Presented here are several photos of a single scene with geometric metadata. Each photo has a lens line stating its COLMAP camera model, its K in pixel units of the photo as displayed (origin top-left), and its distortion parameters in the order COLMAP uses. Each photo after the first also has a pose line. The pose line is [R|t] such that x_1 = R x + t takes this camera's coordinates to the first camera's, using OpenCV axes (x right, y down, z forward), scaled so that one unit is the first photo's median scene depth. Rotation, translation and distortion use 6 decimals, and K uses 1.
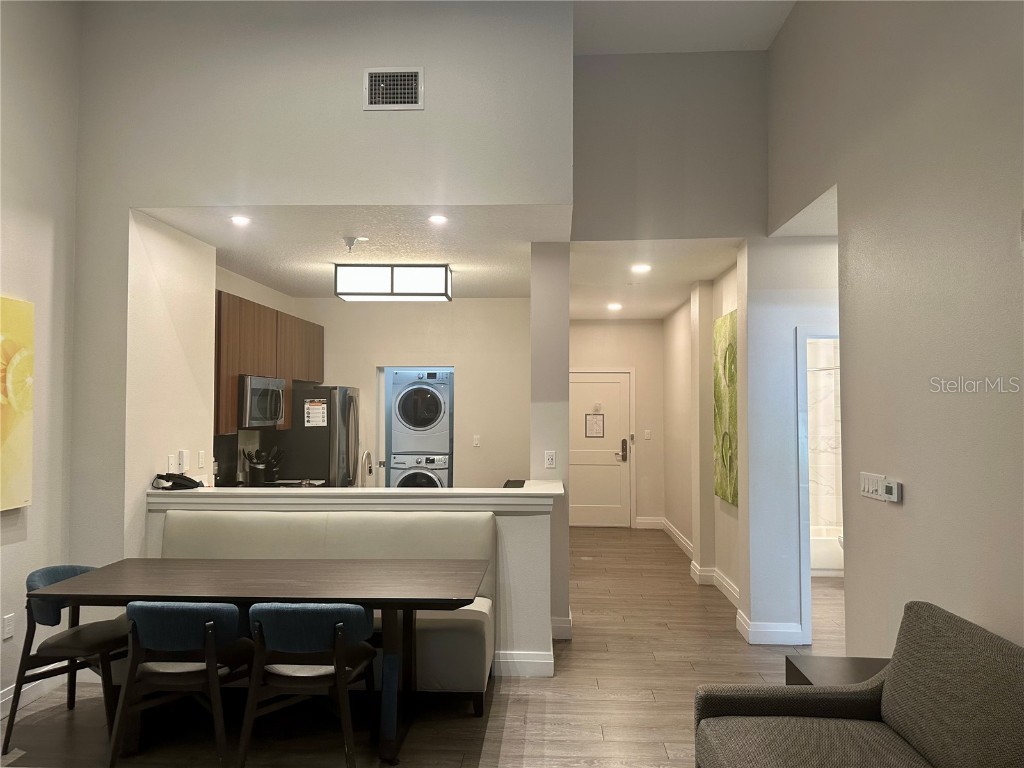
lens RADIAL K [[719.2, 0, 515.2], [0, 719.2, 386.4], [0, 0, 1]] dist [-0.002377, -0.000502]
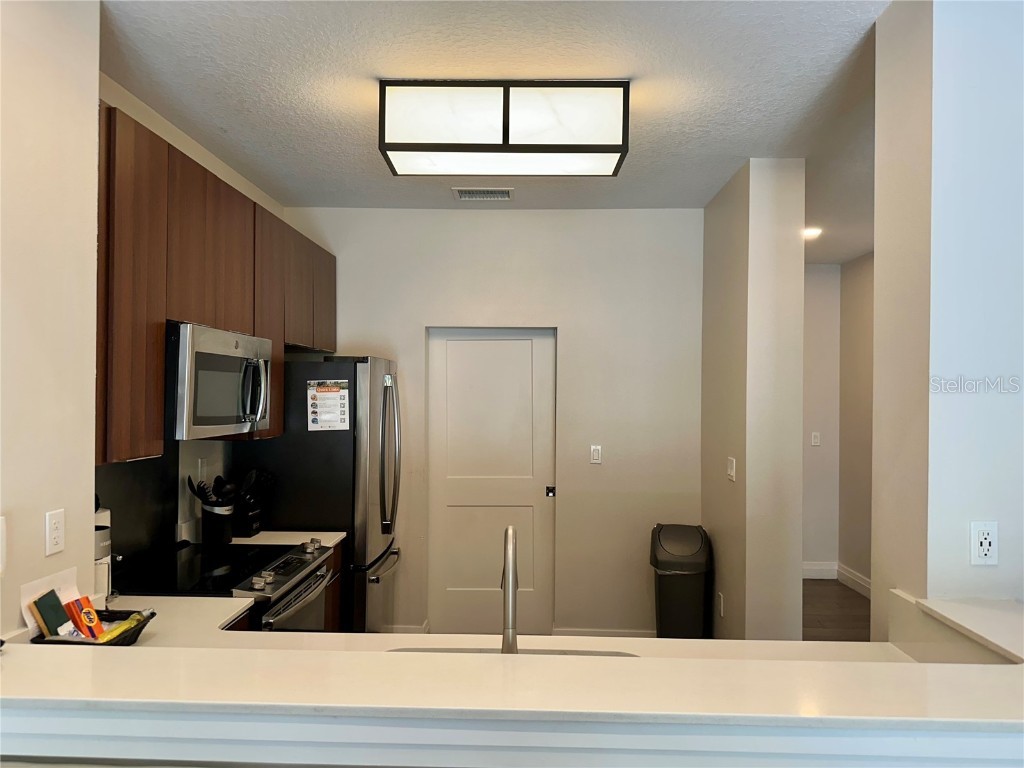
lens RADIAL K [[719.2, 0, 509.6], [0, 719.2, 384.5], [0, 0, 1]] dist [-0.002377, -0.000502]
pose [[0.999902, -0.000179, 0.014010, -0.157006], [-0.000012, 0.999907, 0.013656, 0.014551], [-0.014011, -0.013655, 0.999809, 0.484249]]
